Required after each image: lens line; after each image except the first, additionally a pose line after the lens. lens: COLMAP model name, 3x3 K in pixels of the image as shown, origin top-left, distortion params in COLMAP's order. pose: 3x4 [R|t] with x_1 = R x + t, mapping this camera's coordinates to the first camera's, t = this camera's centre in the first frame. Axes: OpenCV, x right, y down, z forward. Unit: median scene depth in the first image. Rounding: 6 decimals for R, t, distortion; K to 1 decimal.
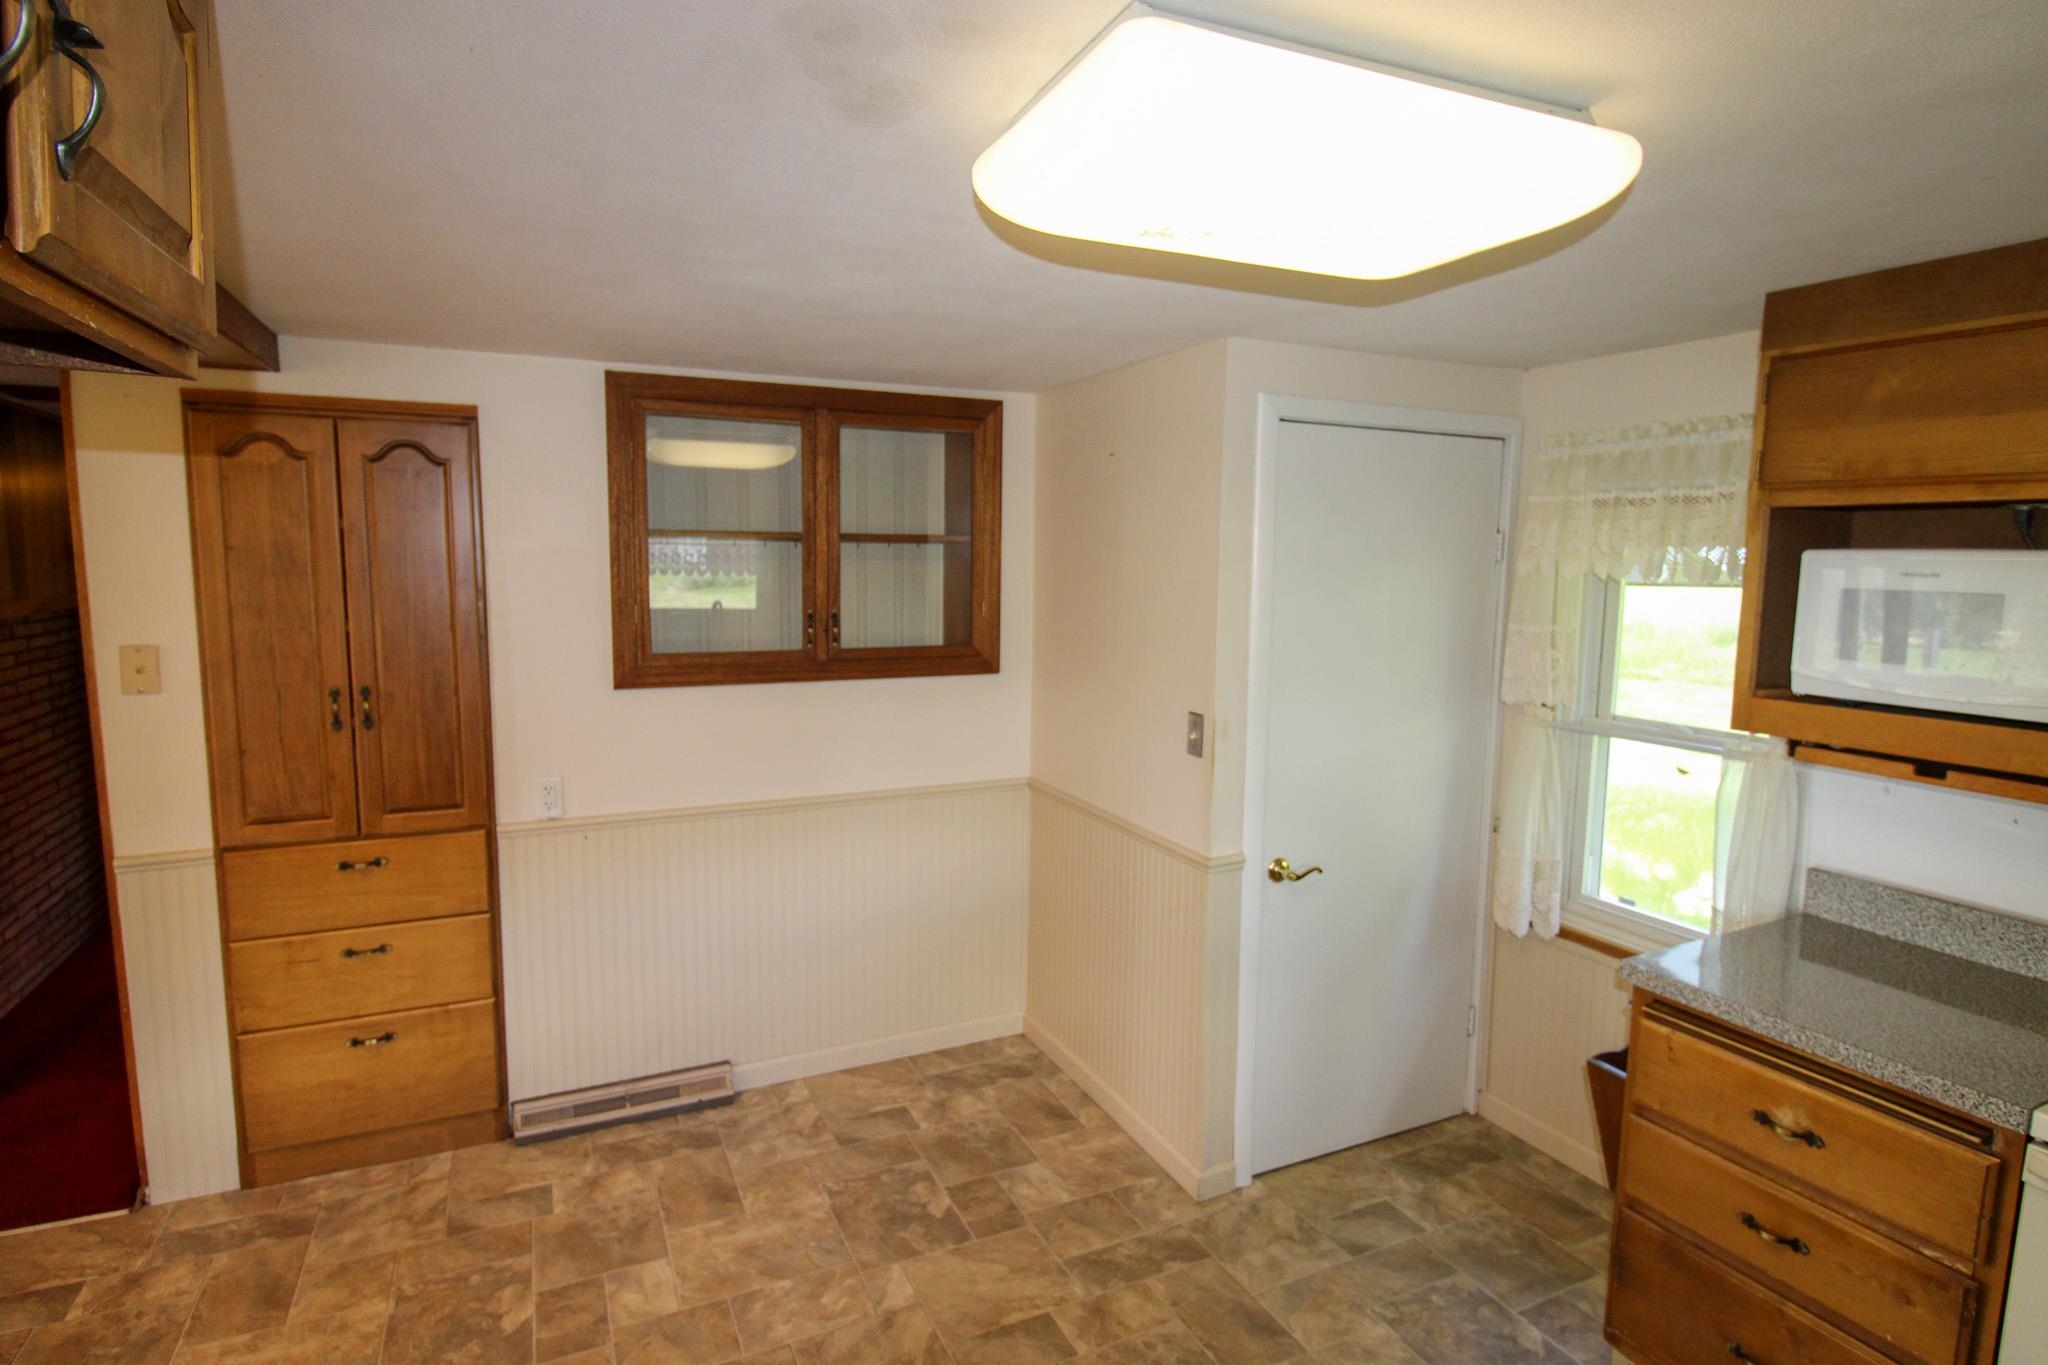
lens RADIAL K [[1071.0, 0, 1025.3], [0, 1071.0, 679.0], [0, 0, 1]] dist [-0.001923, -0.001208]
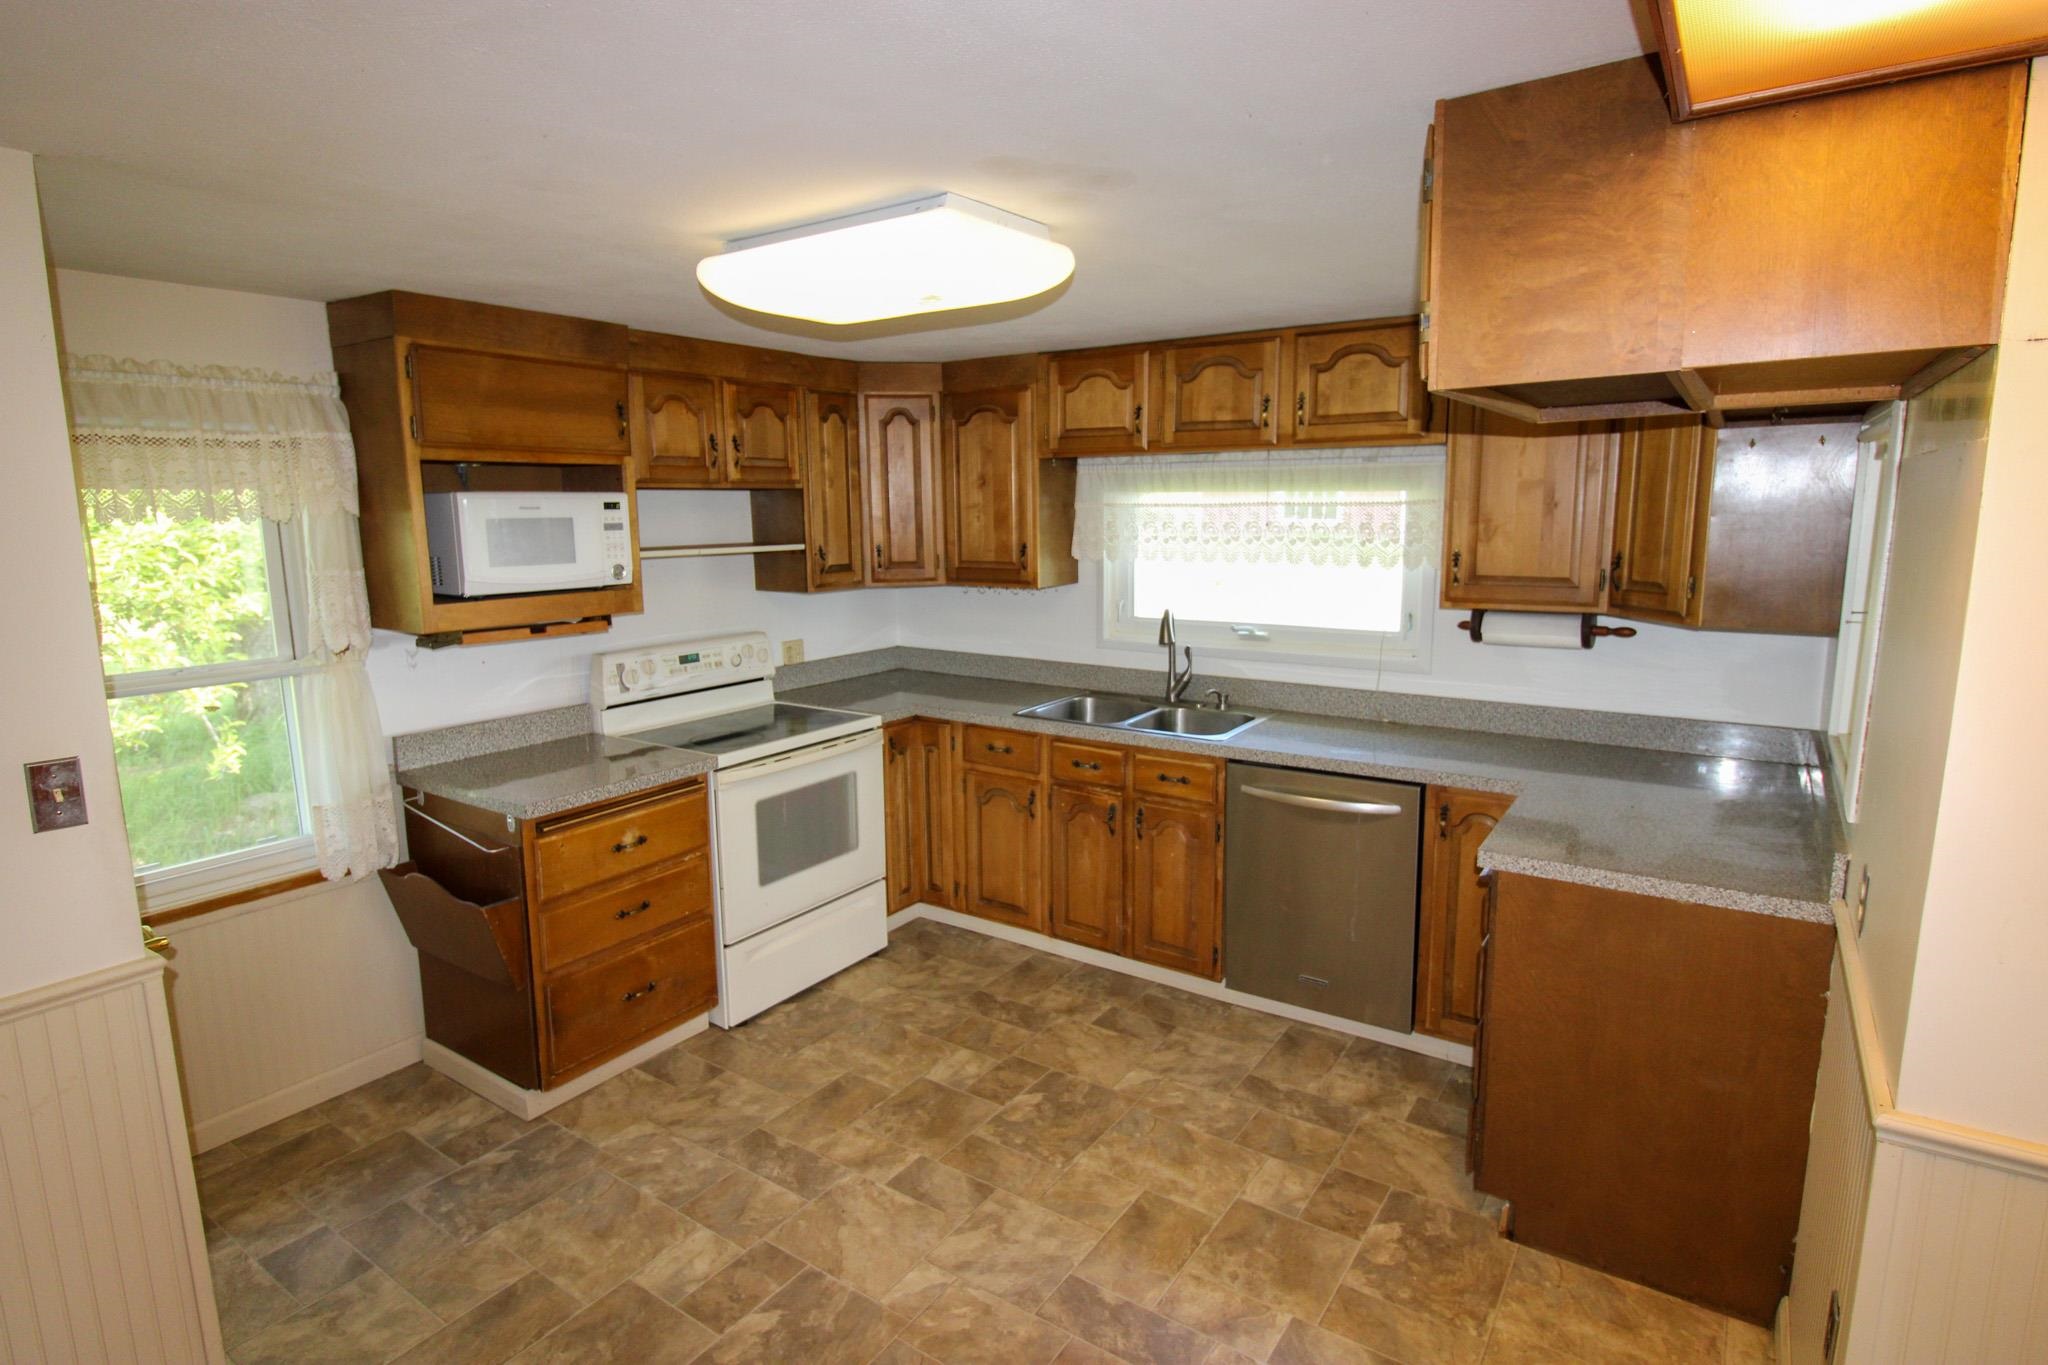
lens RADIAL K [[1071.0, 0, 1038.9], [0, 1071.0, 675.9], [0, 0, 1]] dist [-0.001923, -0.001208]
pose [[-0.514083, -0.147194, 0.845016, -0.842249], [0.101047, 0.967913, 0.230076, -0.129331], [-0.851767, 0.203664, -0.482714, 1.041457]]
